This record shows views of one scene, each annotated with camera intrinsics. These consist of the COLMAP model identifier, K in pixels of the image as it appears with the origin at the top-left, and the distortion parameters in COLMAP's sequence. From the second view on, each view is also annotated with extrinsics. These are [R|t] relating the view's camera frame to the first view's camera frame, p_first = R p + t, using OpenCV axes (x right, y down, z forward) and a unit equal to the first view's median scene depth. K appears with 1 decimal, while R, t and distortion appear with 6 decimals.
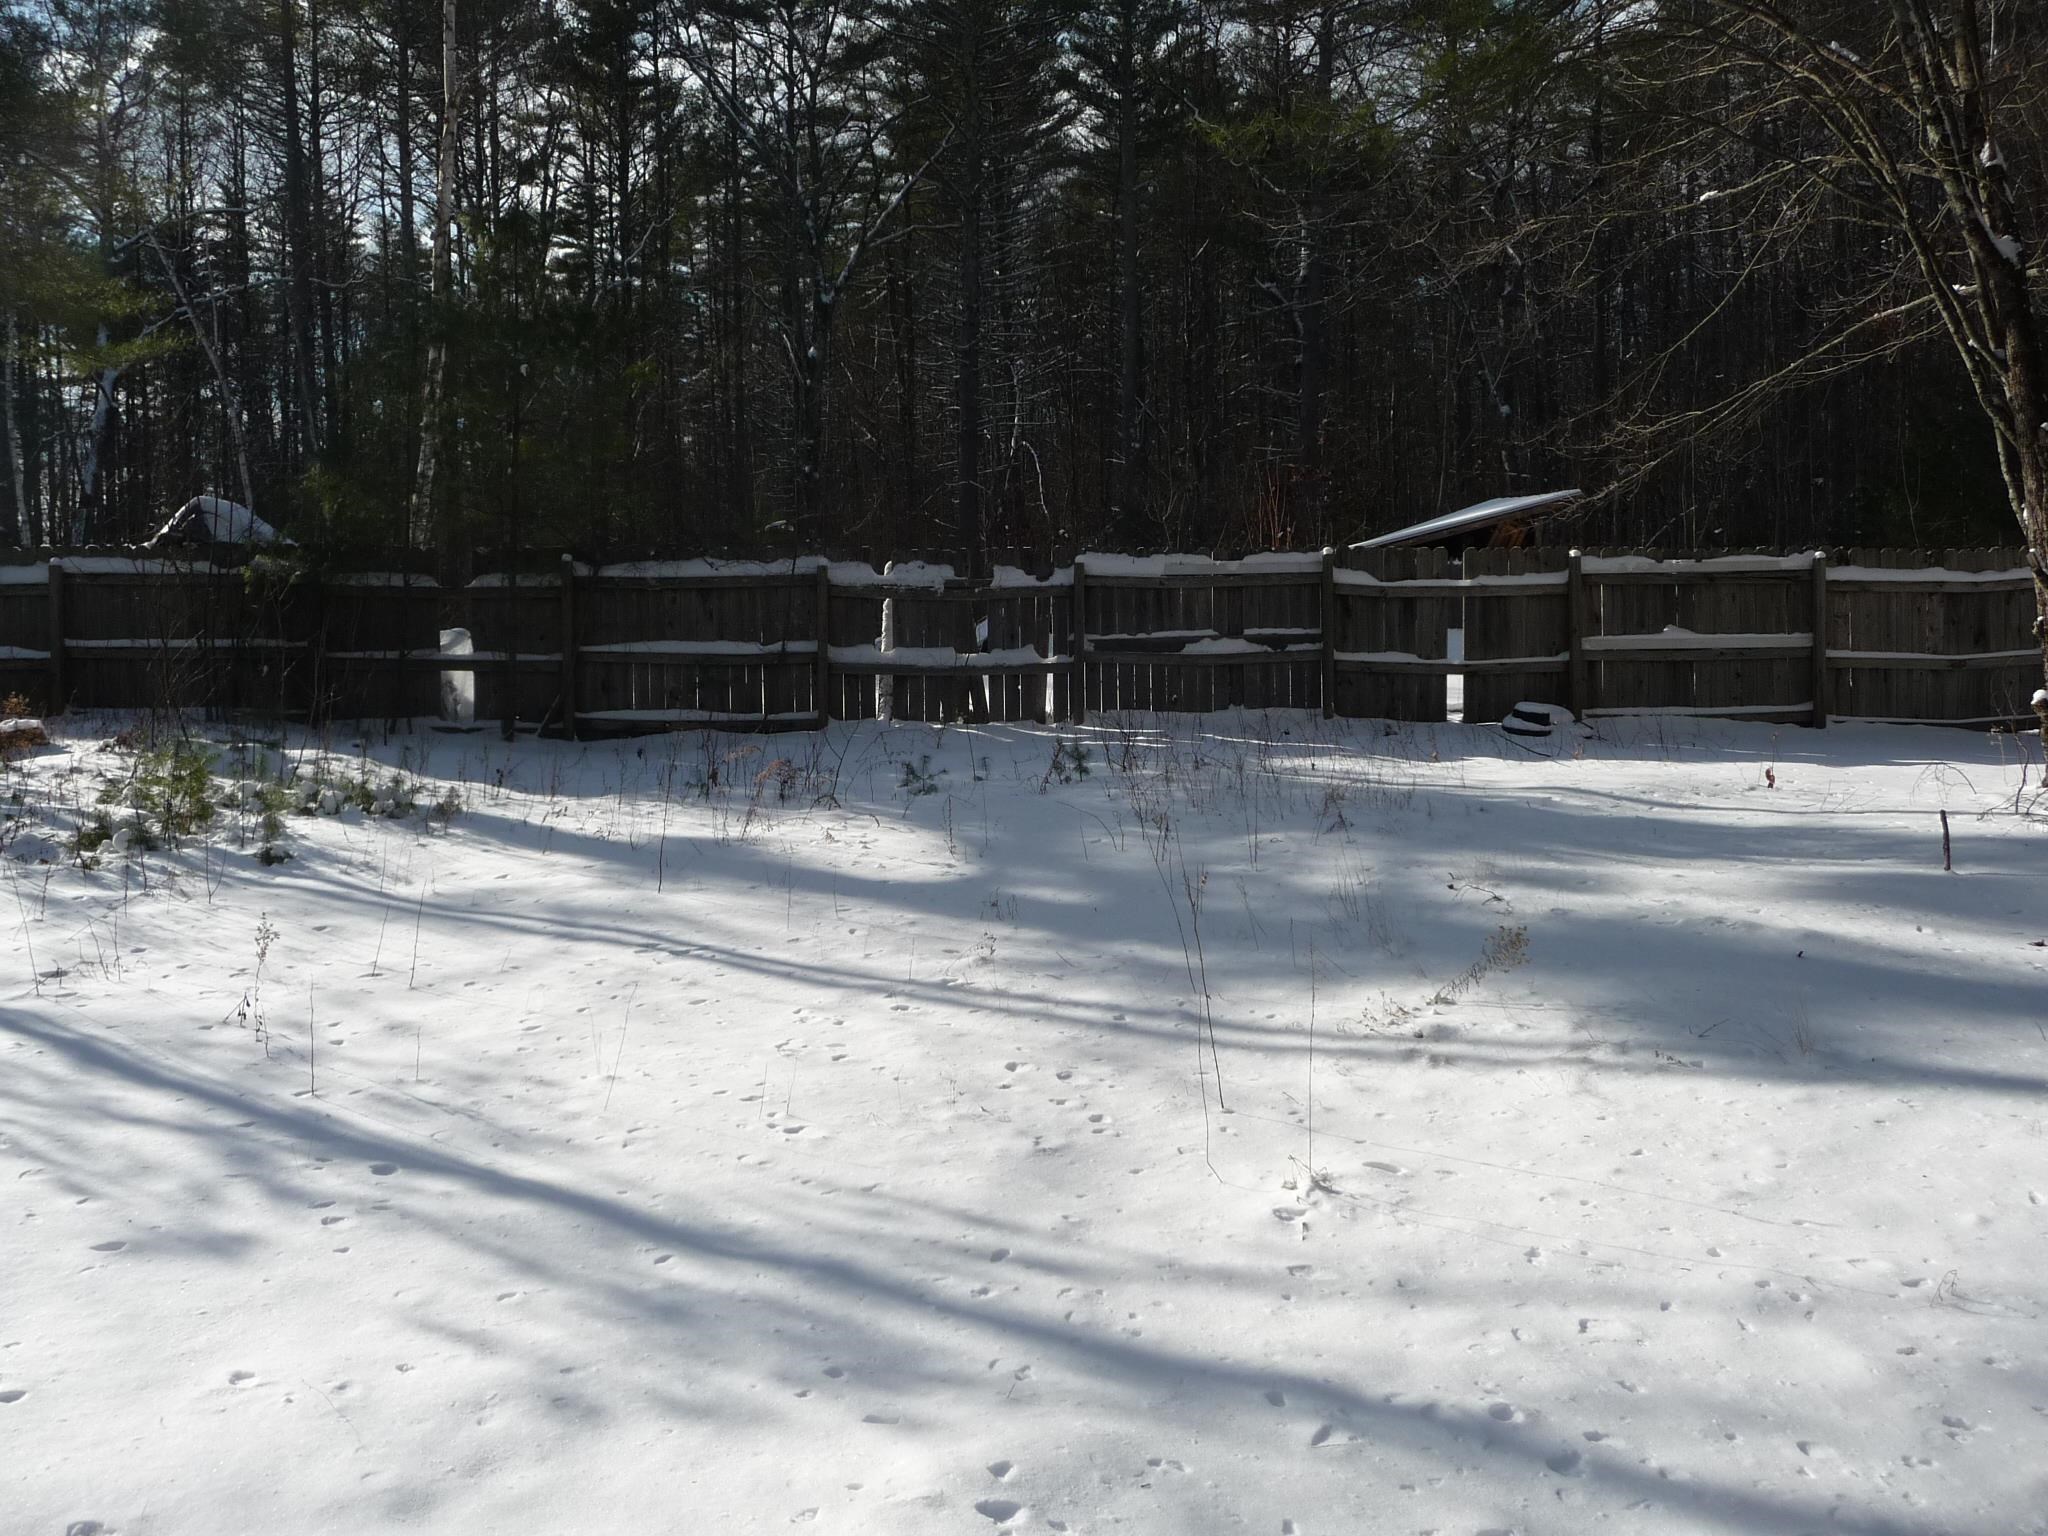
lens RADIAL K [[1692.0, 0, 1023.5], [0, 1692.0, 768.3], [0, 0, 1]] dist [-0.032403, 0.007234]
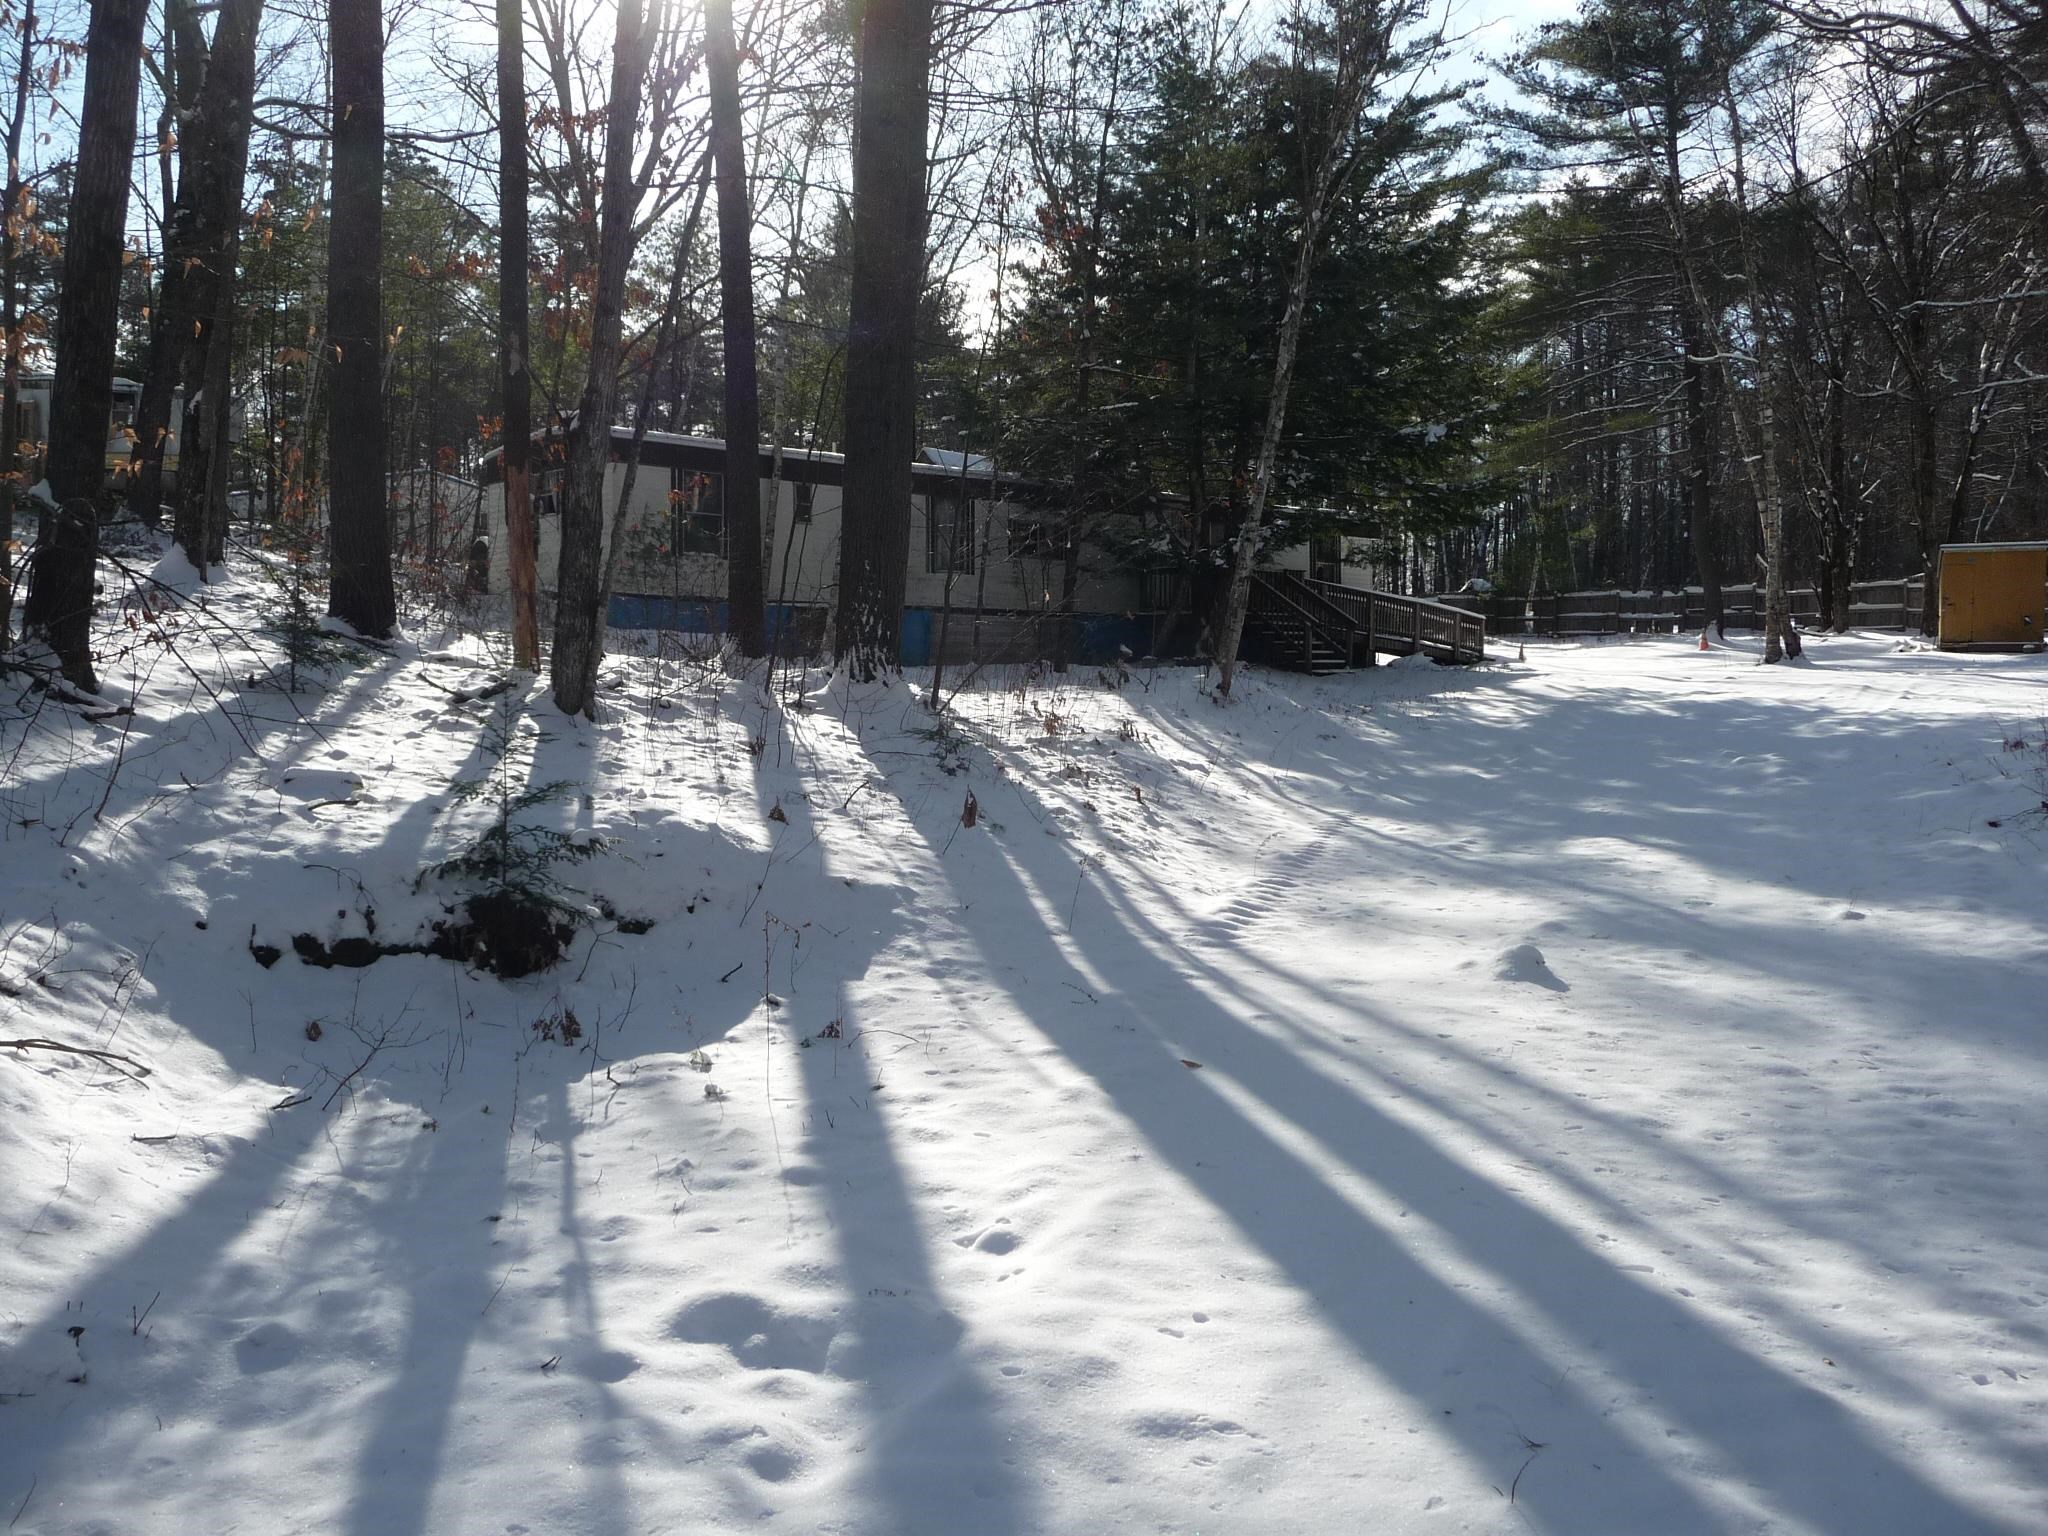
lens RADIAL K [[1692.0, 0, 1030.9], [0, 1692.0, 767.6], [0, 0, 1]] dist [-0.032403, 0.007234]
pose [[0.698467, 0.044159, -0.714278, 1.671049], [-0.047982, 0.998738, 0.014825, 0.279573], [0.714032, 0.023917, 0.699705, -2.570635]]
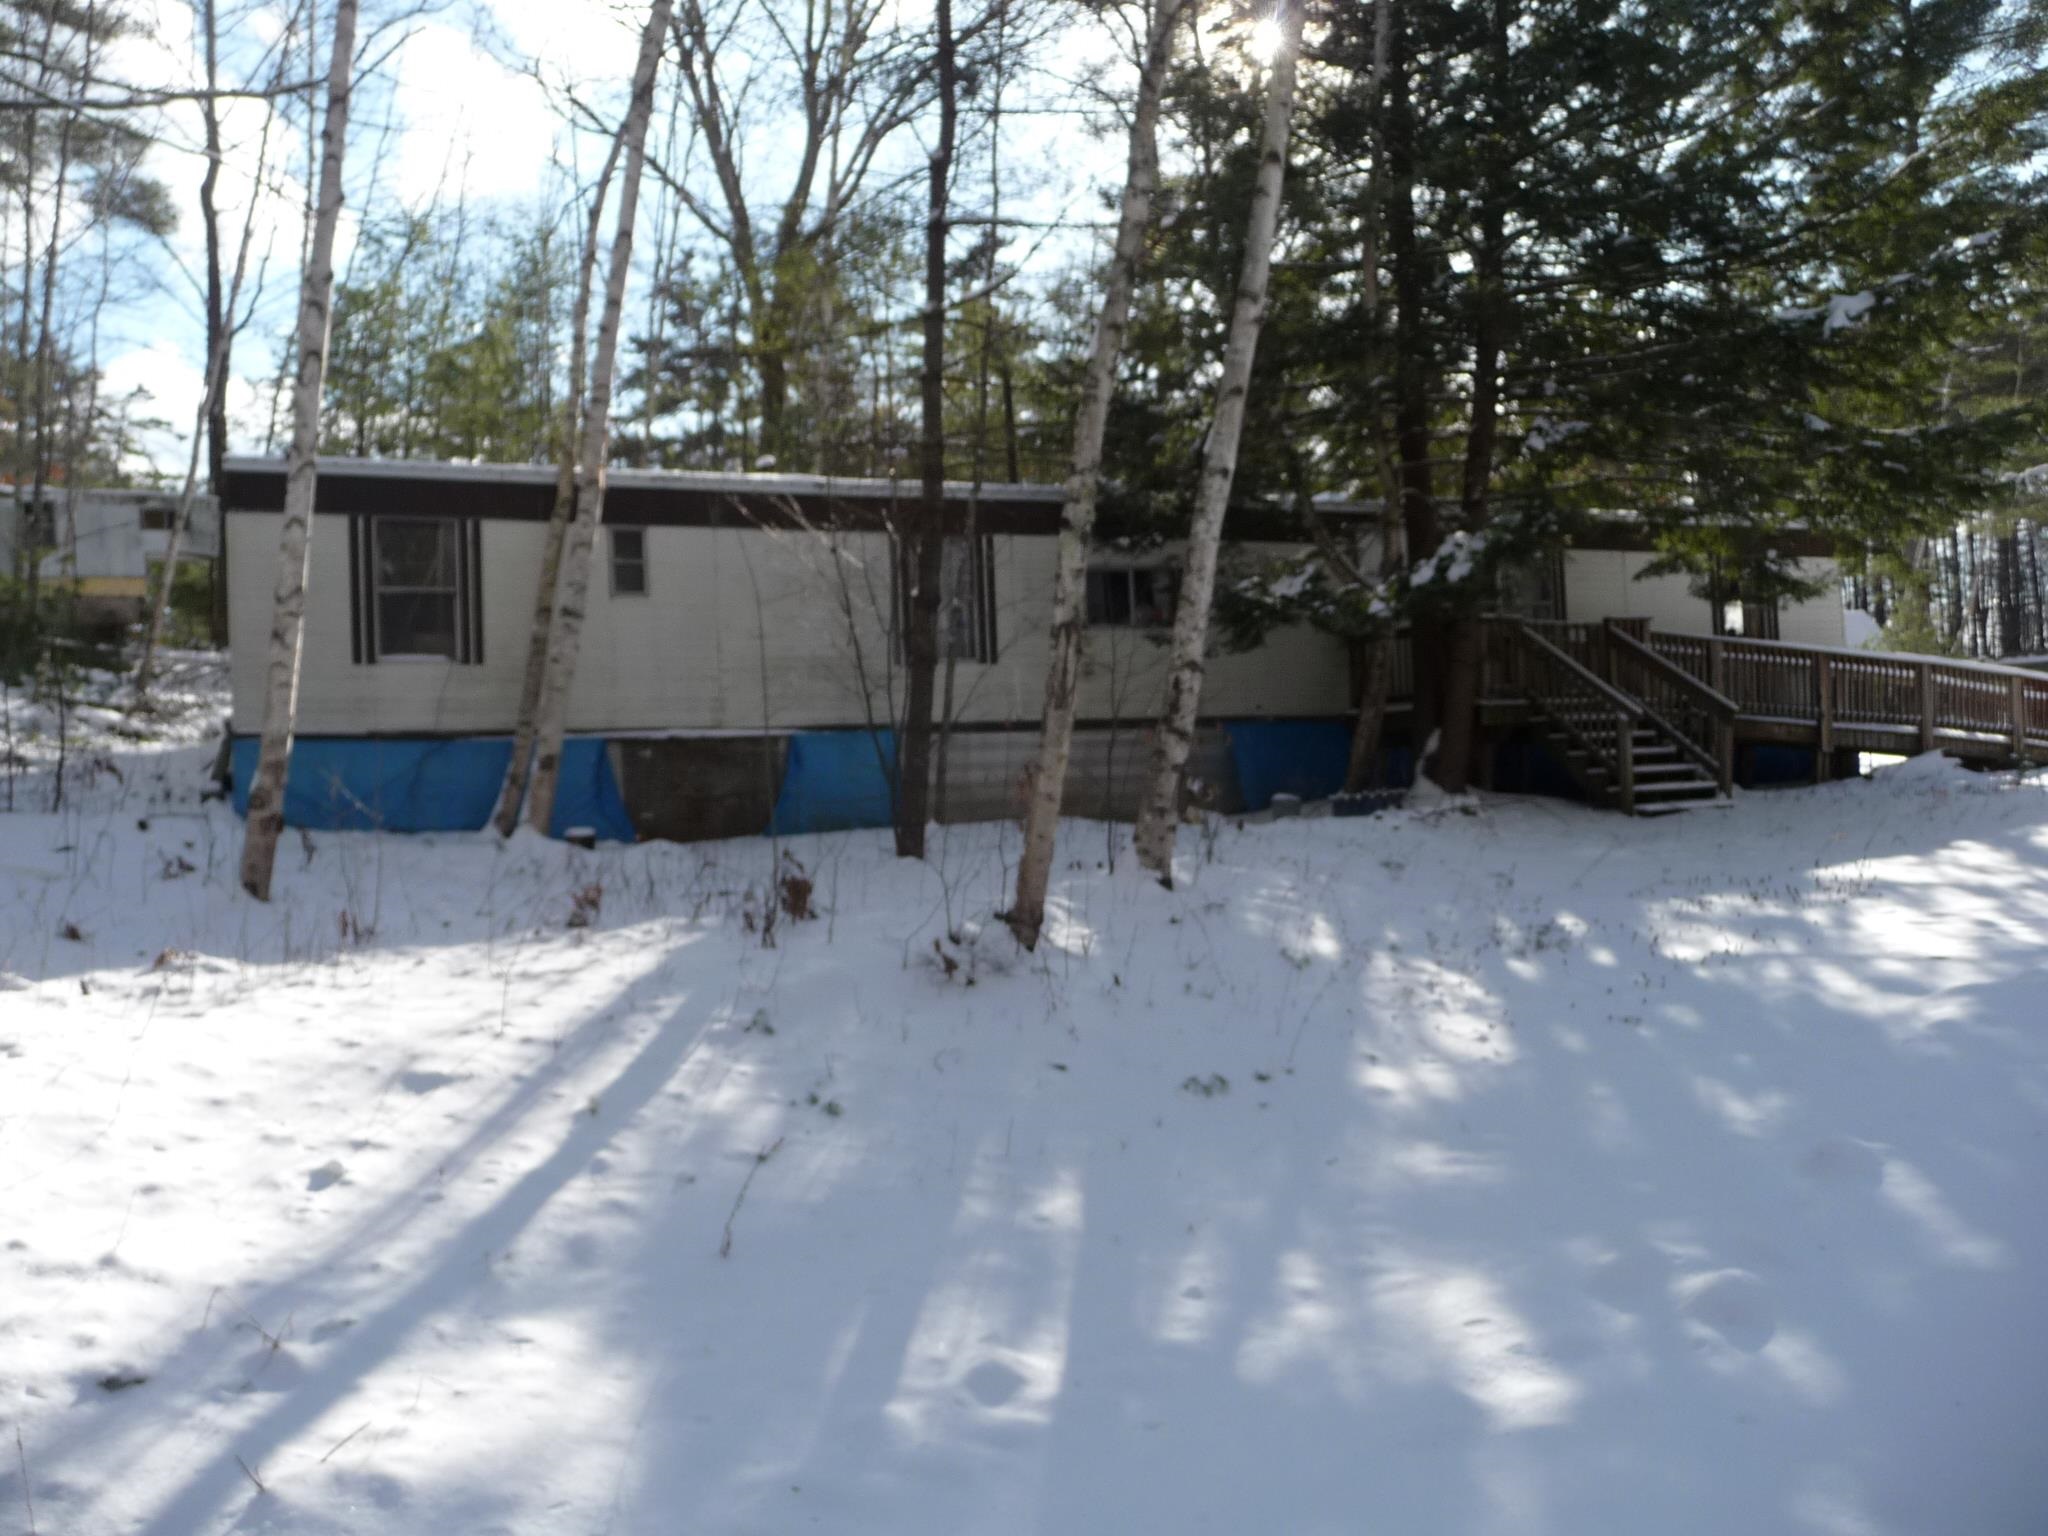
lens RADIAL K [[1692.0, 0, 1022.2], [0, 1692.0, 767.9], [0, 0, 1]] dist [-0.032403, 0.007234]
pose [[0.397293, -0.020066, -0.917472, 1.278487], [-0.020172, 0.999328, -0.030591, 0.196809], [0.917470, 0.030661, 0.396622, -1.713703]]
